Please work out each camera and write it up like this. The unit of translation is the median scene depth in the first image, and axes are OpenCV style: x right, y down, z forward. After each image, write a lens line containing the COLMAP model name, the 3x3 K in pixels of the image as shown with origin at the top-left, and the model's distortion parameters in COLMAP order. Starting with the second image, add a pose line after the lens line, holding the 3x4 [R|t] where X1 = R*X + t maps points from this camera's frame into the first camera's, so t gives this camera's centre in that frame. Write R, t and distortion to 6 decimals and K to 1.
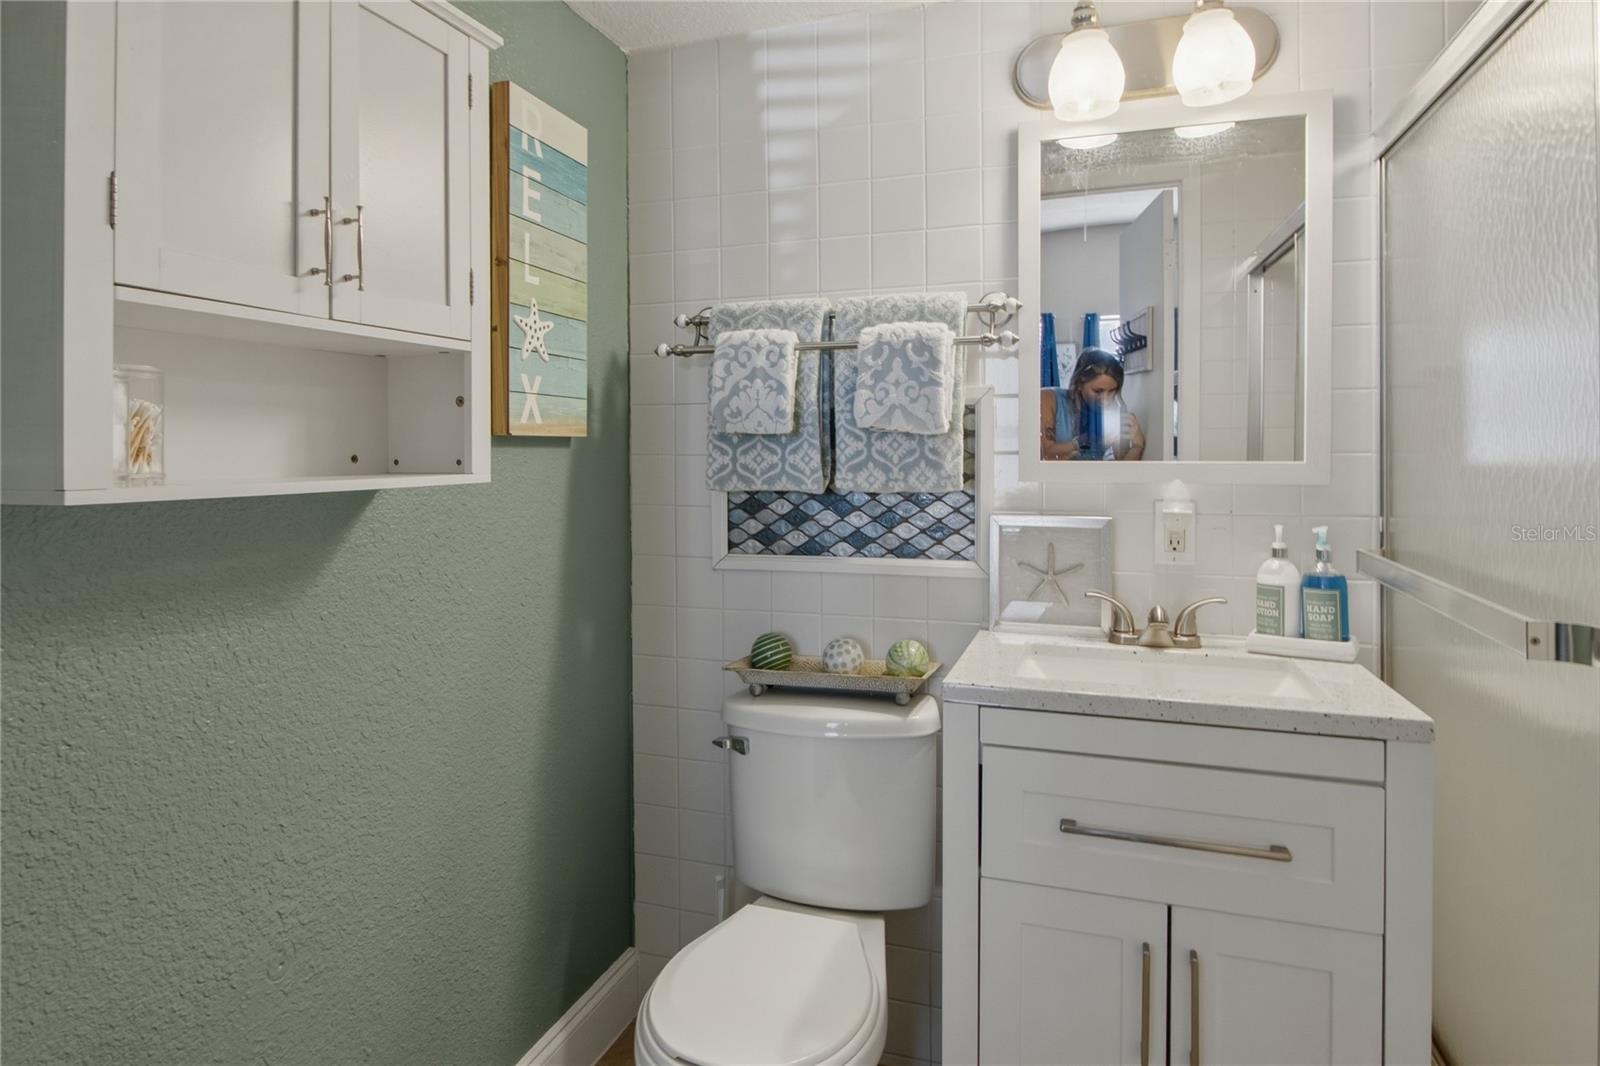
lens RADIAL K [[926.7, 0, 799.0], [0, 926.7, 461.8], [0, 0, 1]] dist [0.000423, -0.001007]
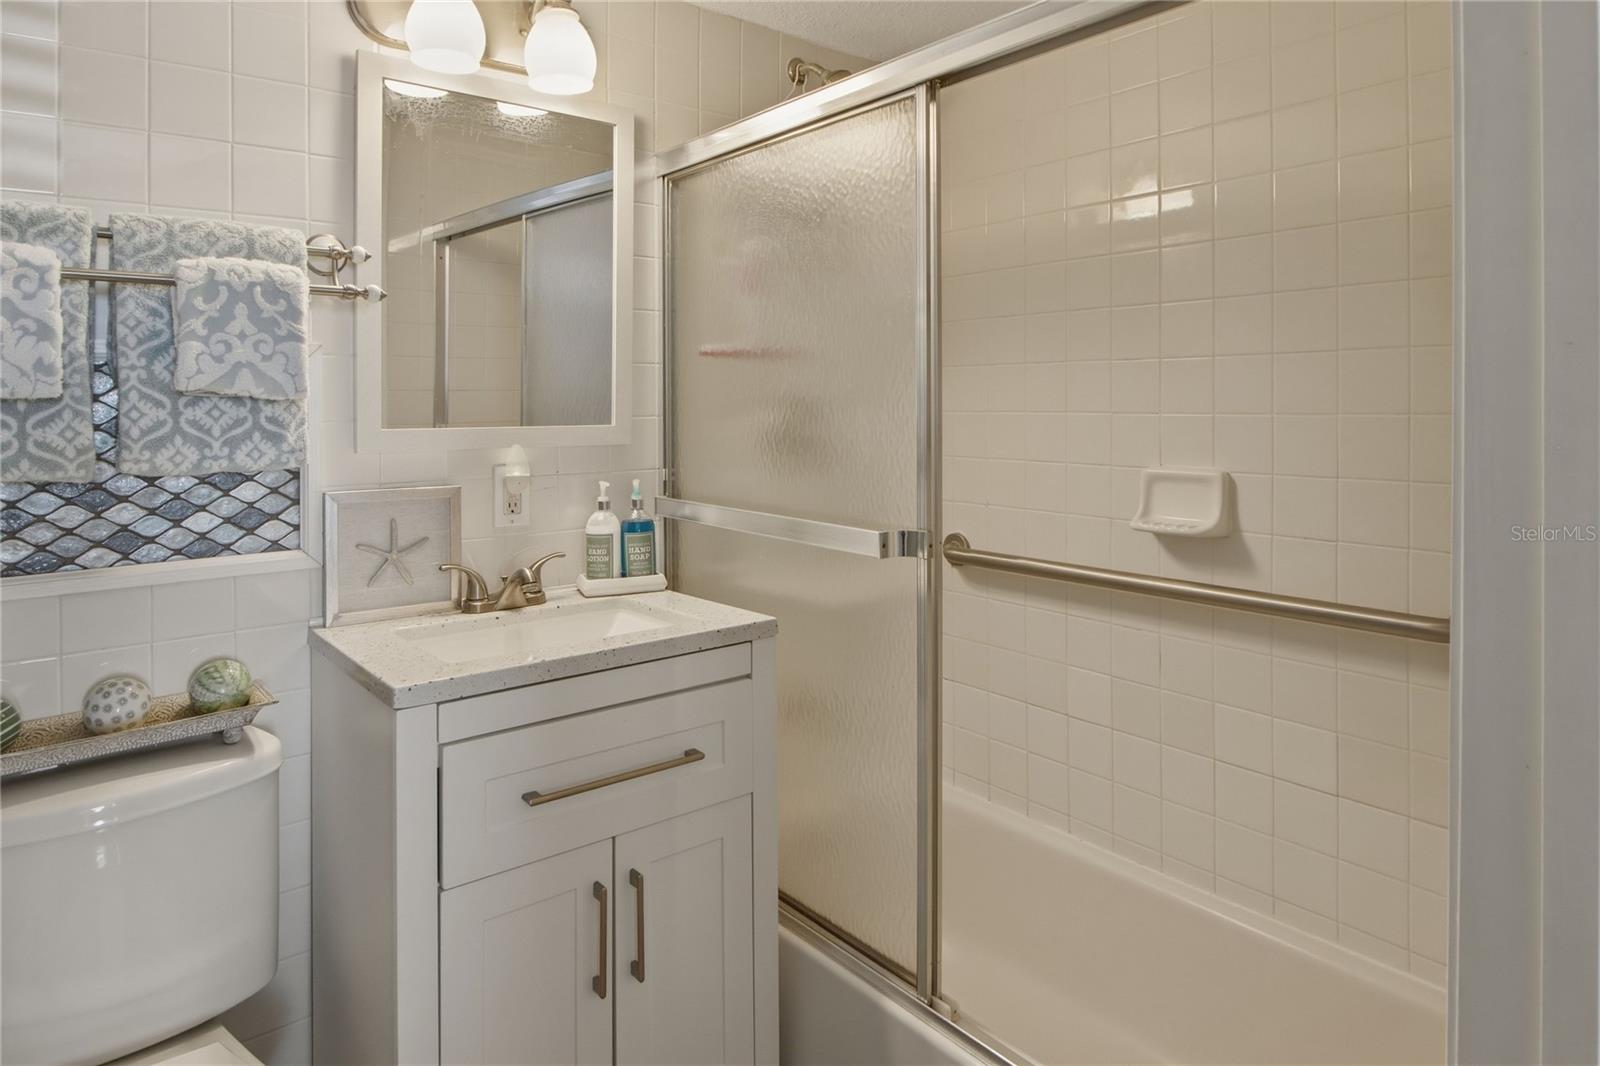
lens RADIAL K [[952.7, 0, 800.4], [0, 952.7, 410.3], [0, 0, 1]] dist [-0.004501, -0.001842]
pose [[0.536781, -0.007637, 0.843687, -0.310159], [0.014378, 0.999897, -0.000097, -0.013485], [-0.843599, 0.012182, 0.536835, 0.157079]]
